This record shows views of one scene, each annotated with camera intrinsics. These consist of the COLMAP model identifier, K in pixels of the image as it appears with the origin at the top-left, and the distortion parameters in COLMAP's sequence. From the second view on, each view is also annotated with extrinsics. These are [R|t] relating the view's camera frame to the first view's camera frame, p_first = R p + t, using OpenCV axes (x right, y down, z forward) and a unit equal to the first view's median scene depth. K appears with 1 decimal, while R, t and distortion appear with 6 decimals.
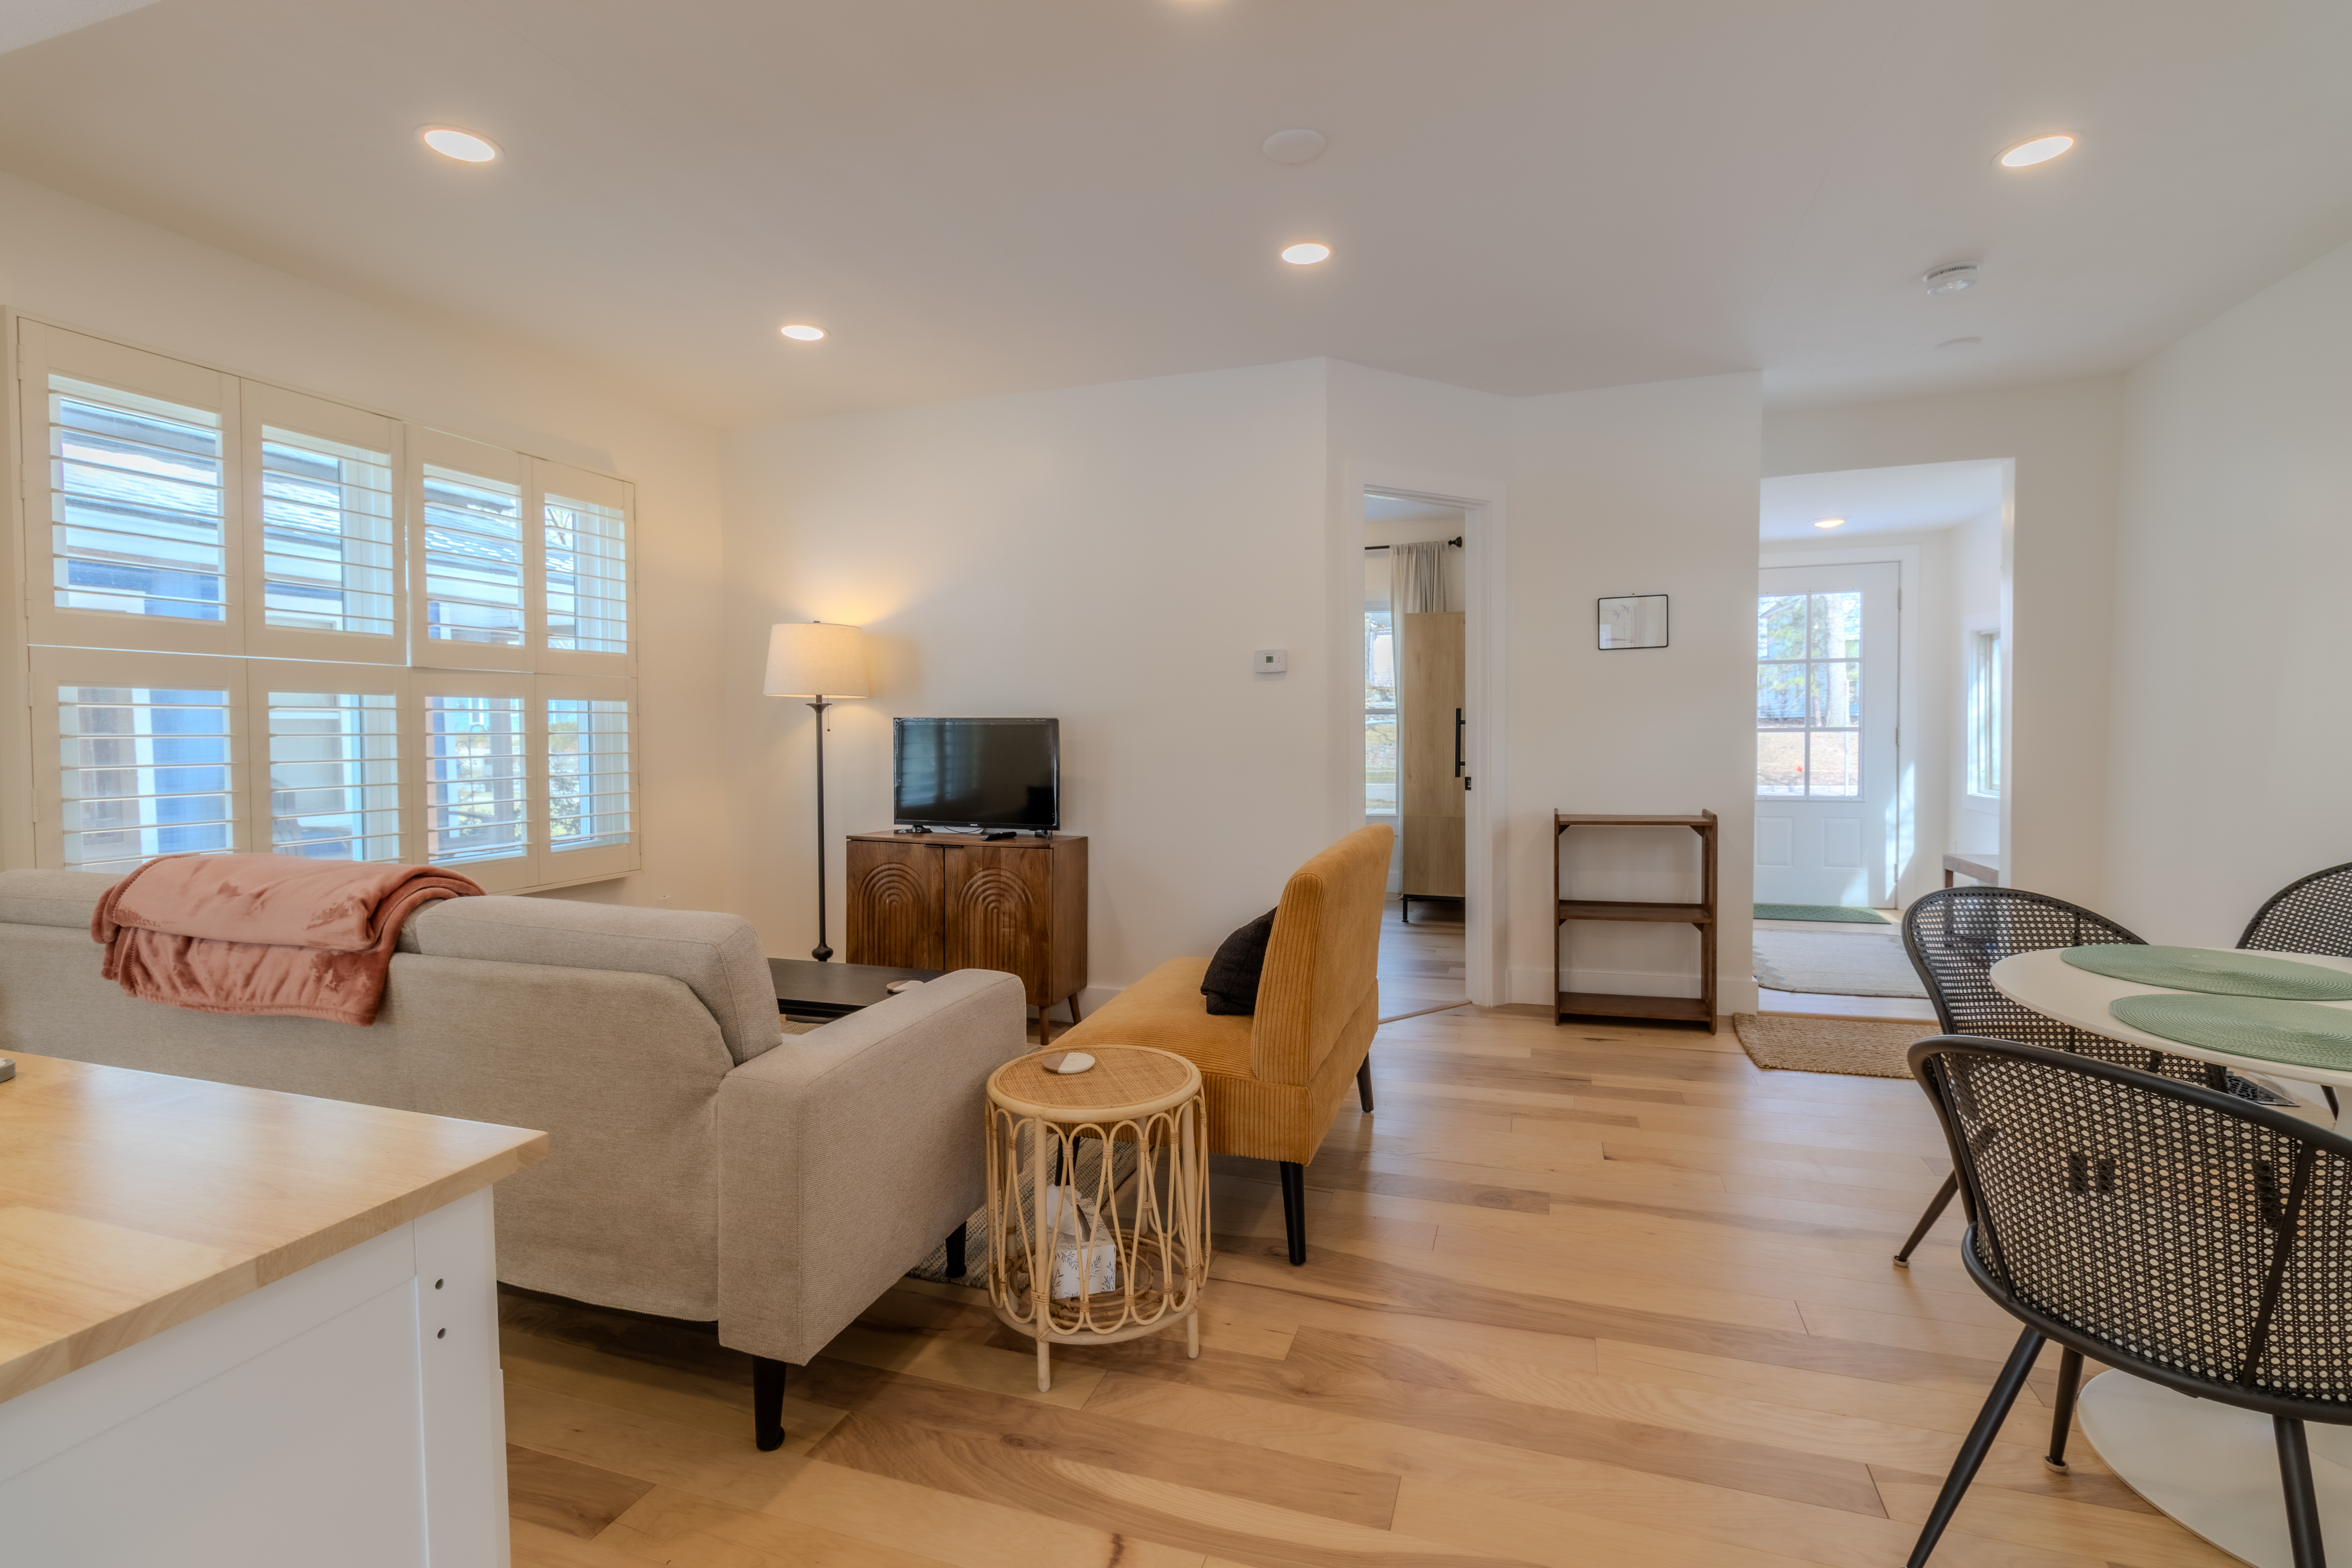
lens RADIAL K [[1092.9, 0, 1178.3], [0, 1092.9, 761.8], [0, 0, 1]] dist [-0.000734, -0.000483]
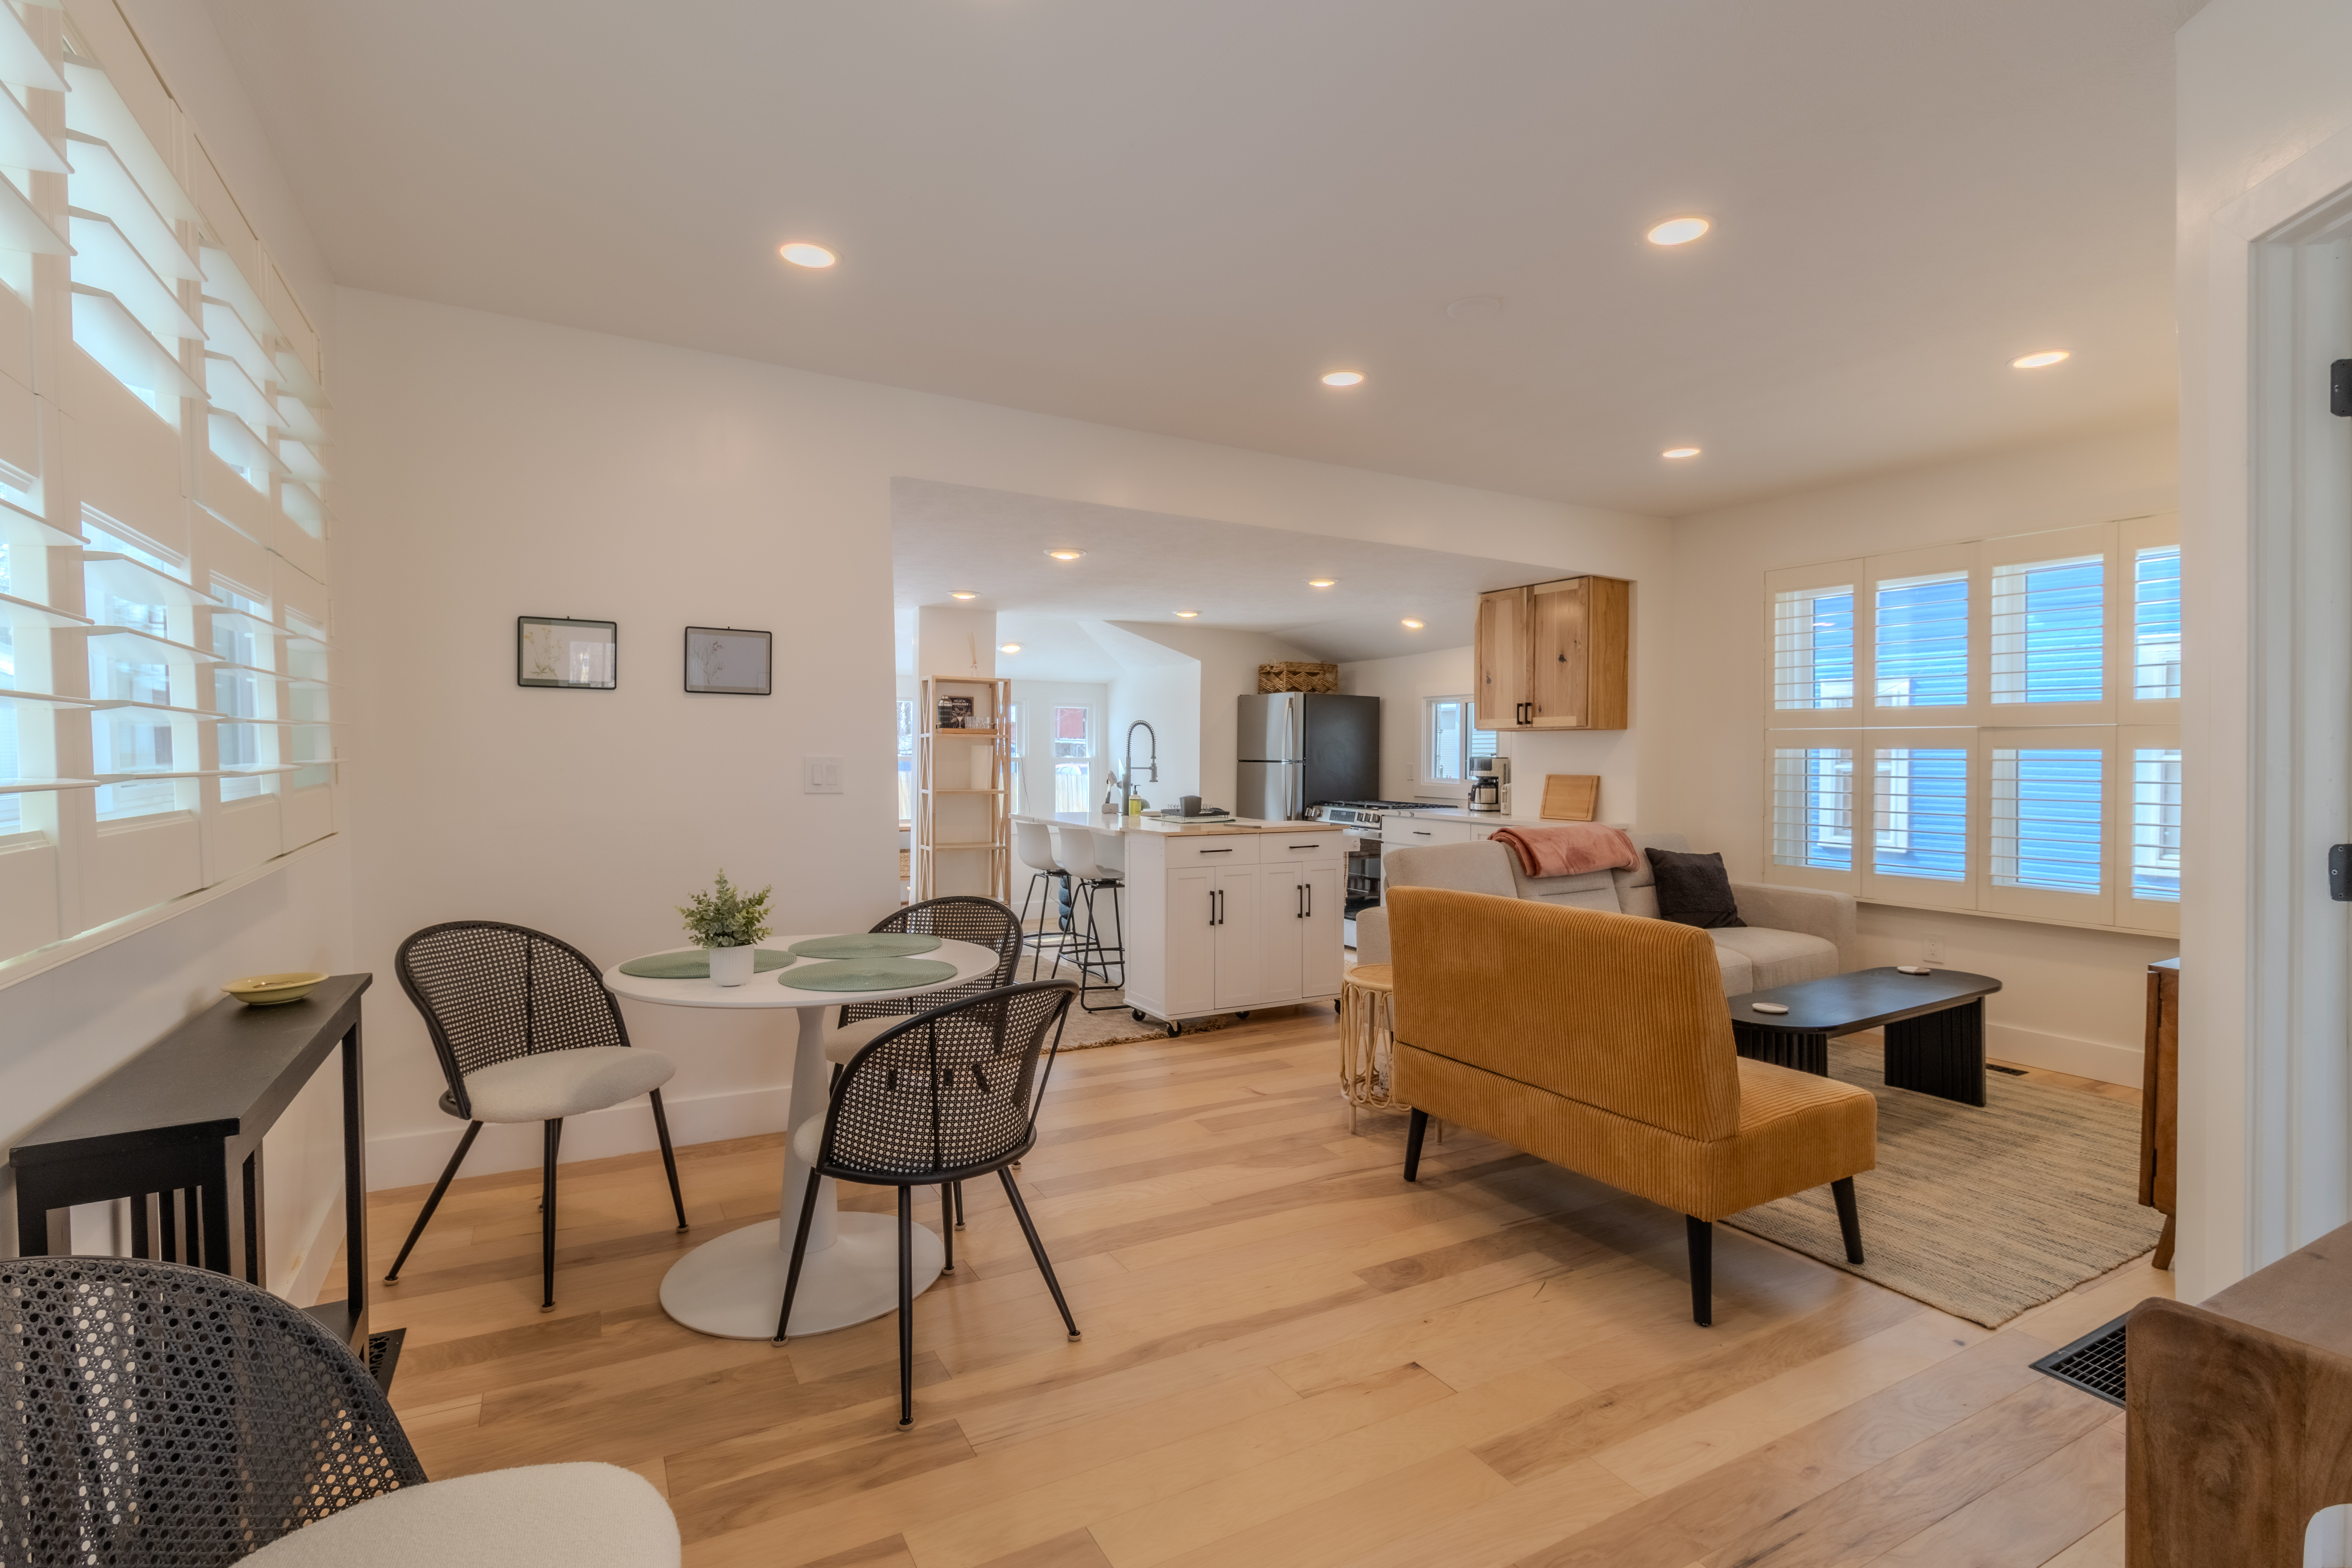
lens RADIAL K [[1092.9, 0, 1178.3], [0, 1092.9, 761.8], [0, 0, 1]] dist [-0.000734, -0.000483]
pose [[-0.673135, 0.004577, -0.739506, 0.754485], [-0.026459, 0.999192, 0.030269, -0.049850], [0.739047, 0.039942, -0.672469, 0.981547]]
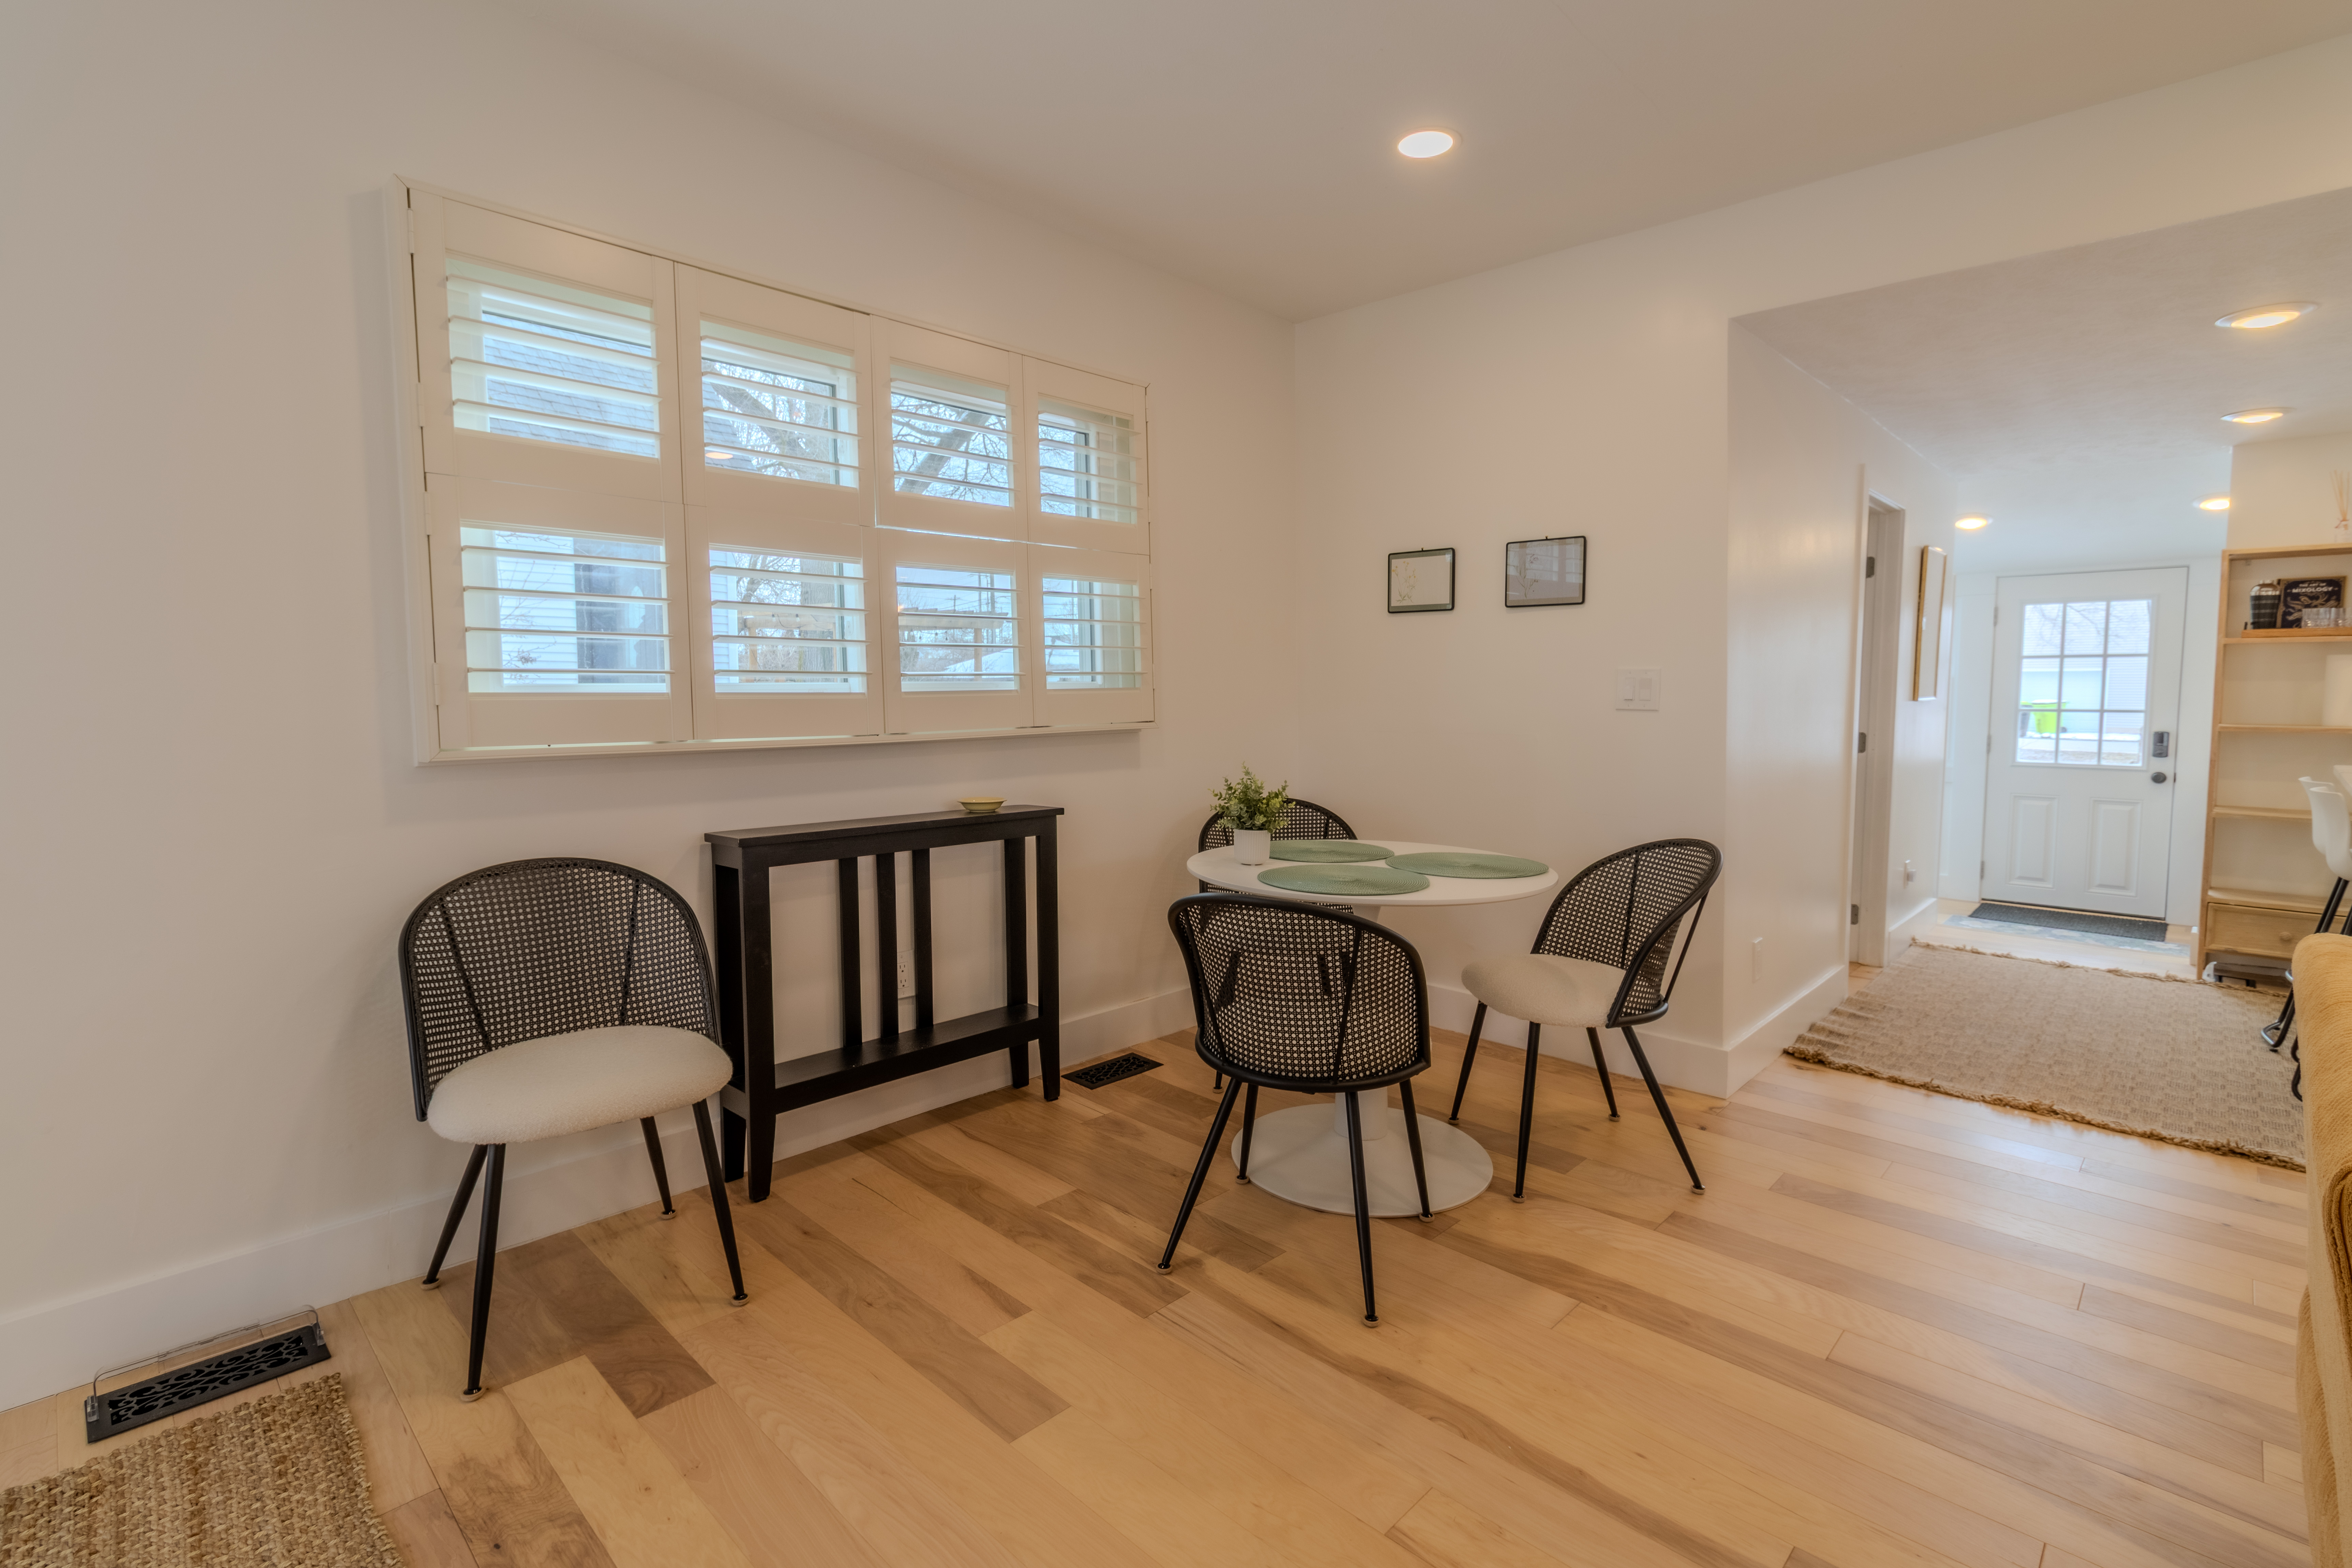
lens RADIAL K [[1092.8, 0, 1178.3], [0, 1092.8, 761.8], [0, 0, 1]] dist [-0.000734, -0.000483]
pose [[-0.903676, -0.025019, 0.427486, 0.256109], [0.018422, 0.995096, 0.097183, -0.035852], [-0.427821, 0.095697, -0.898783, 1.029376]]
